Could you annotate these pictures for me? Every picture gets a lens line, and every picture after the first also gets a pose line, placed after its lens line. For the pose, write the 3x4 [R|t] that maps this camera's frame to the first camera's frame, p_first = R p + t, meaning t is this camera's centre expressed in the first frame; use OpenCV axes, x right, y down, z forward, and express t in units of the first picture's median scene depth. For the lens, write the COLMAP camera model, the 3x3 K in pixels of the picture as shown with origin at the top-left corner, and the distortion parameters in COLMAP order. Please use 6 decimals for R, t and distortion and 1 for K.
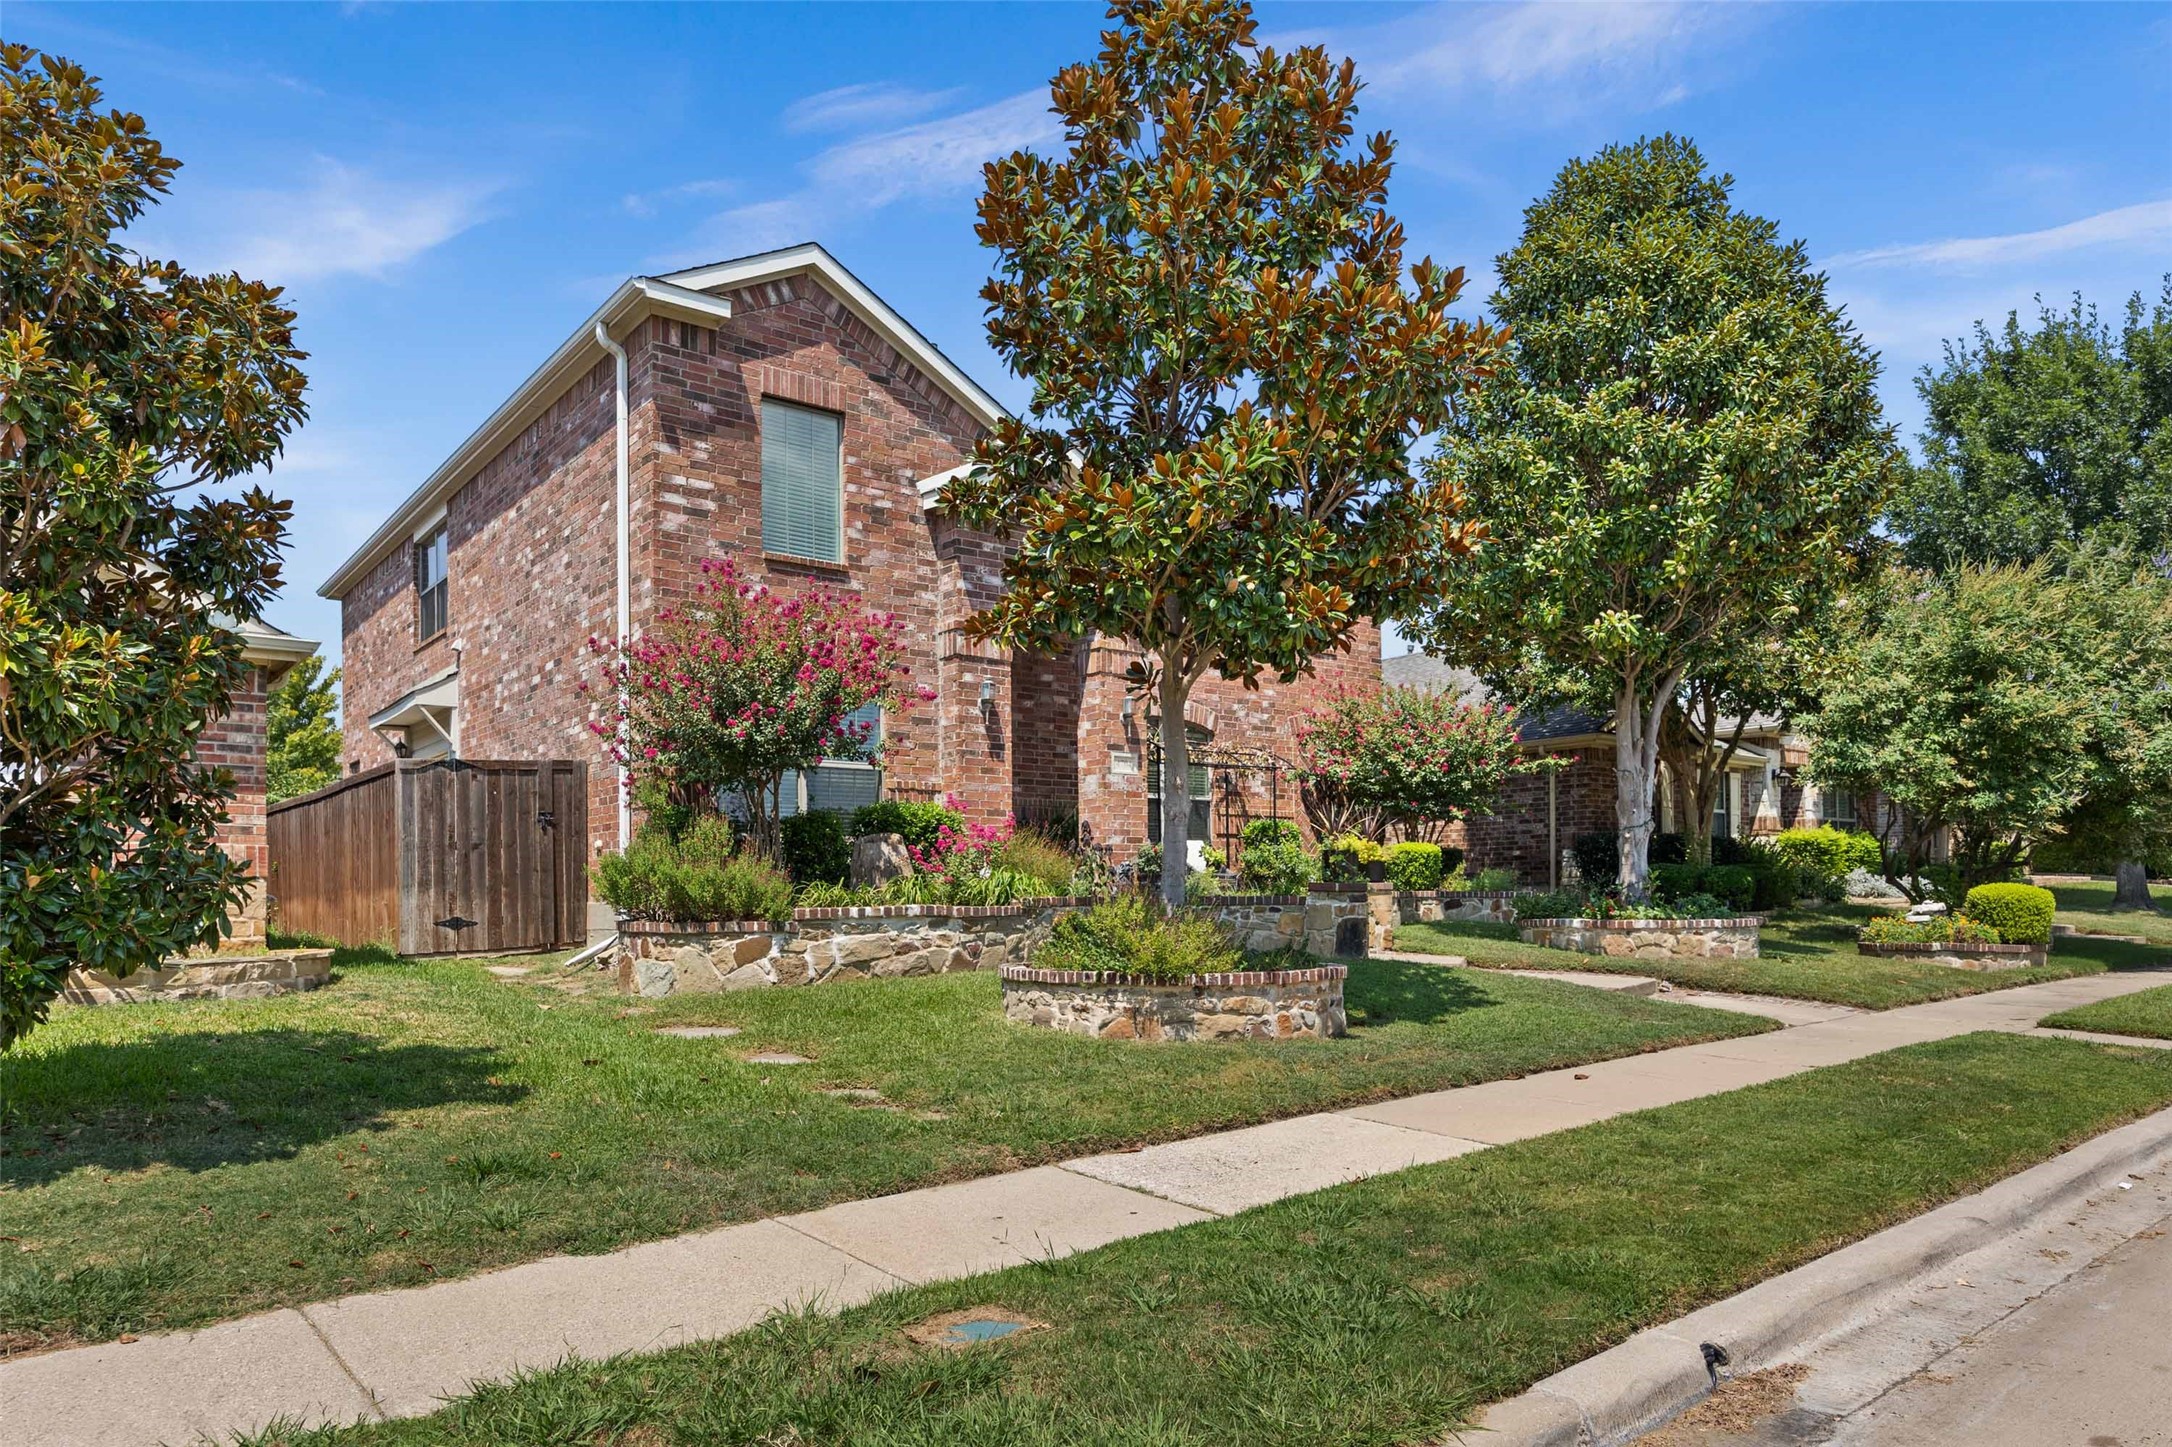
lens RADIAL K [[1372.5, 0, 1085.4], [0, 1372.5, 723.6], [0, 0, 1]] dist [0.000181, 0.000001]
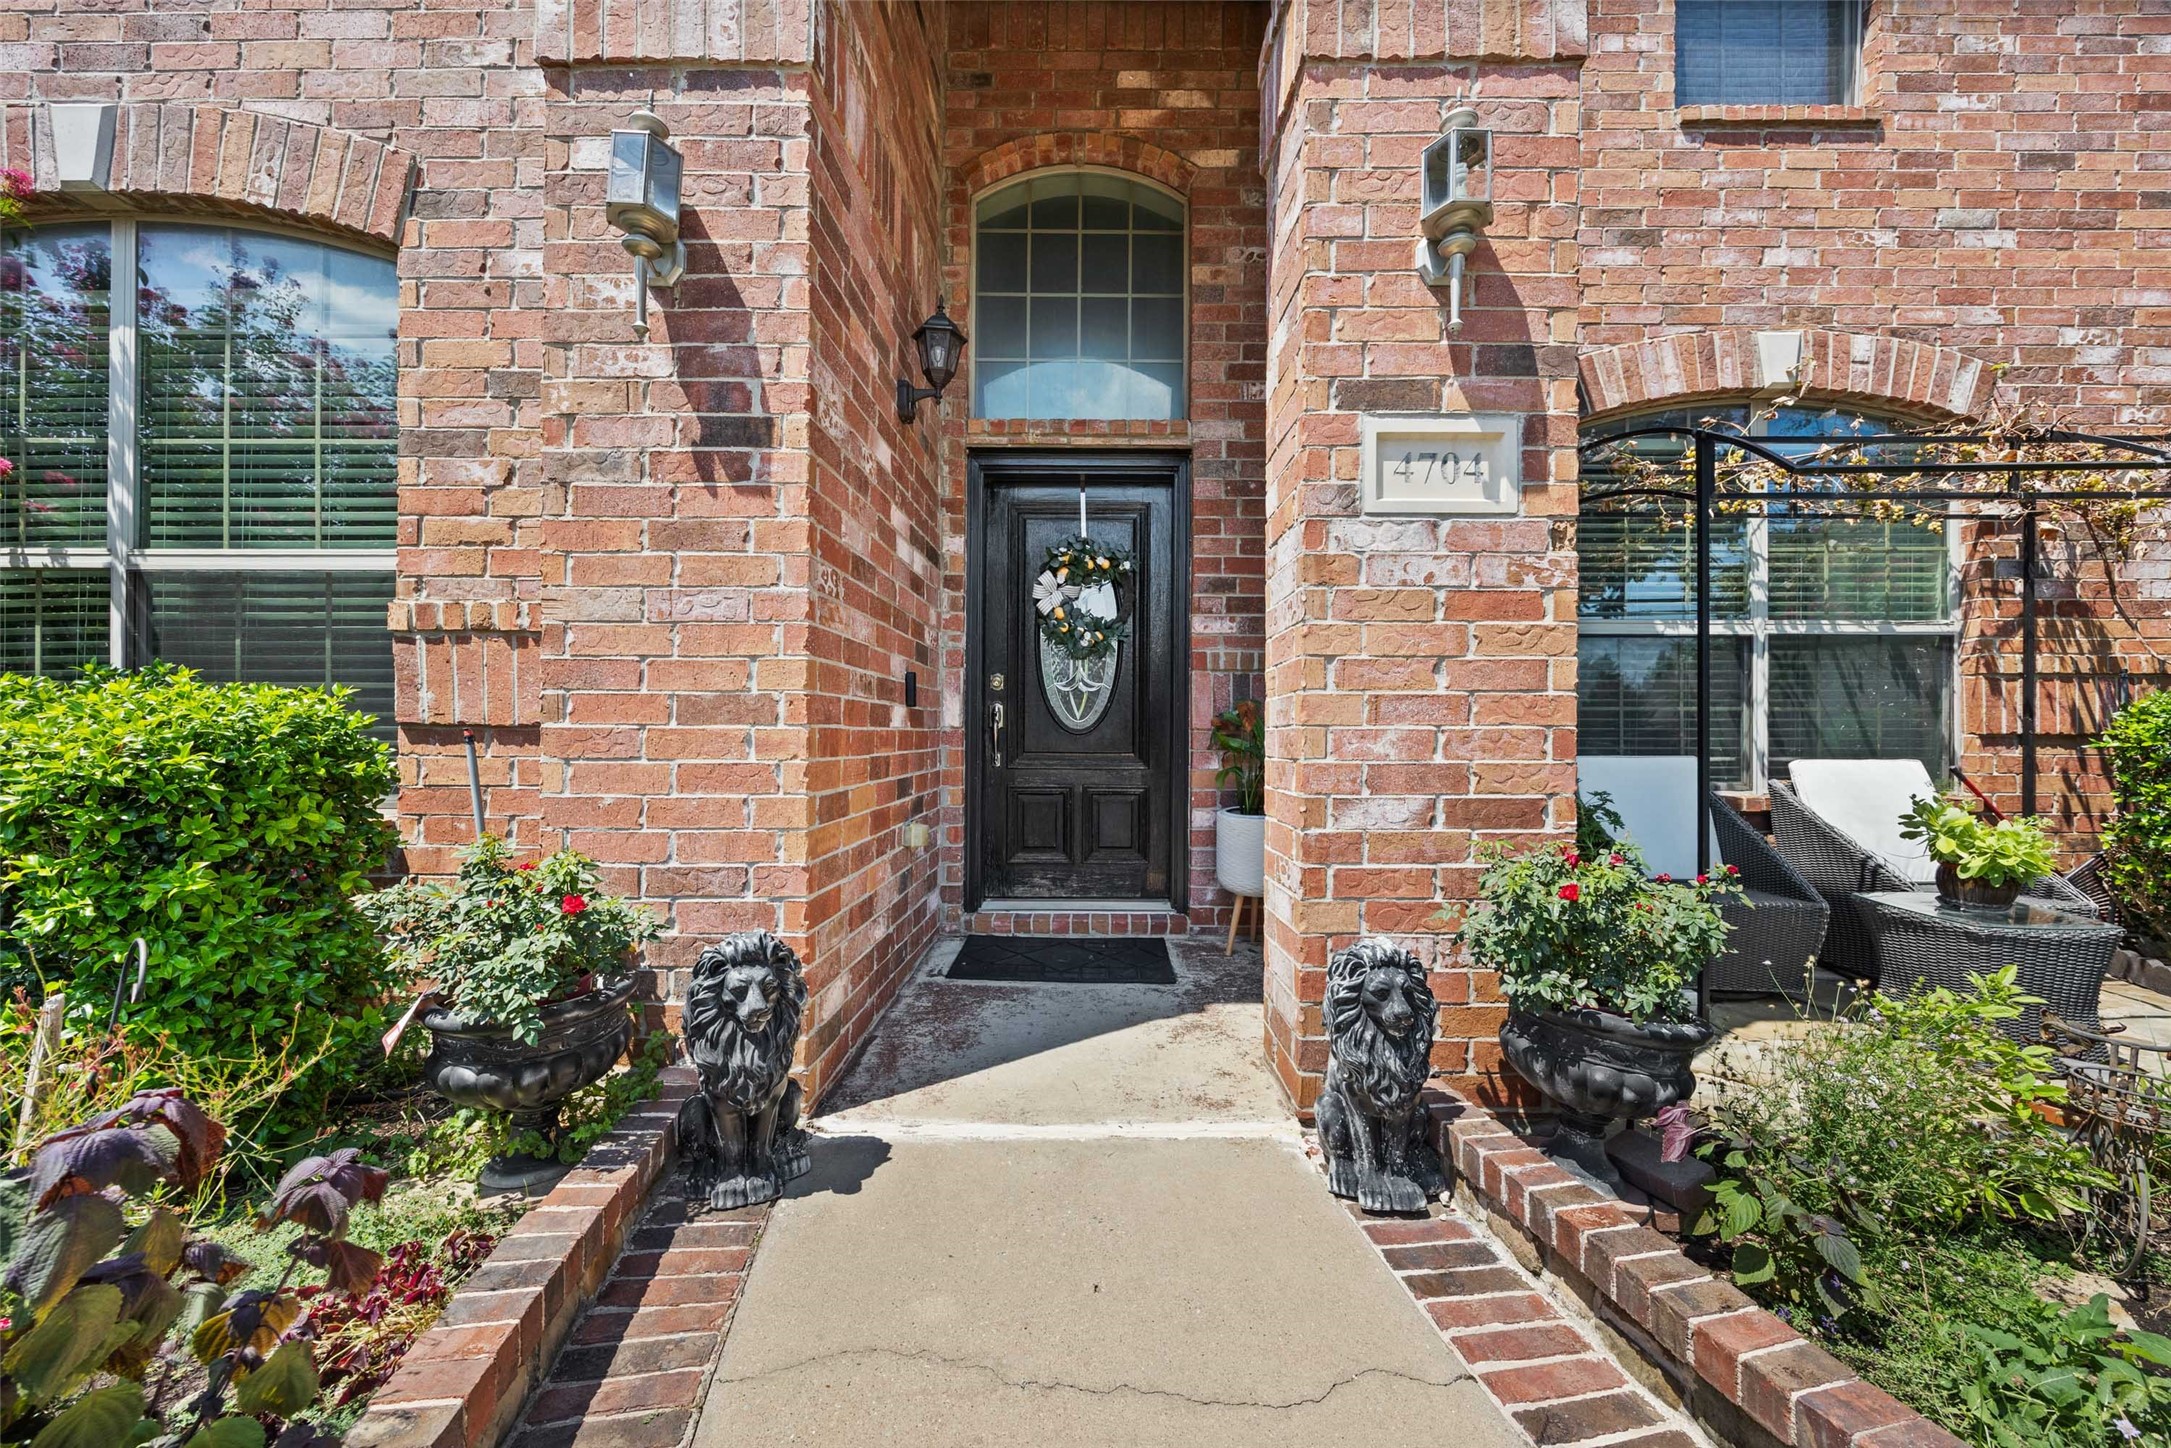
lens RADIAL K [[829.3, 0, 1089.4], [0, 829.3, 723.2], [0, 0, 1]] dist [-0.001055, -0.000097]
pose [[0.767061, 0.004832, -0.641556, 0.065568], [0.068736, 0.993597, 0.089666, 0.050085], [0.637882, -0.112877, 0.761817, 0.790213]]
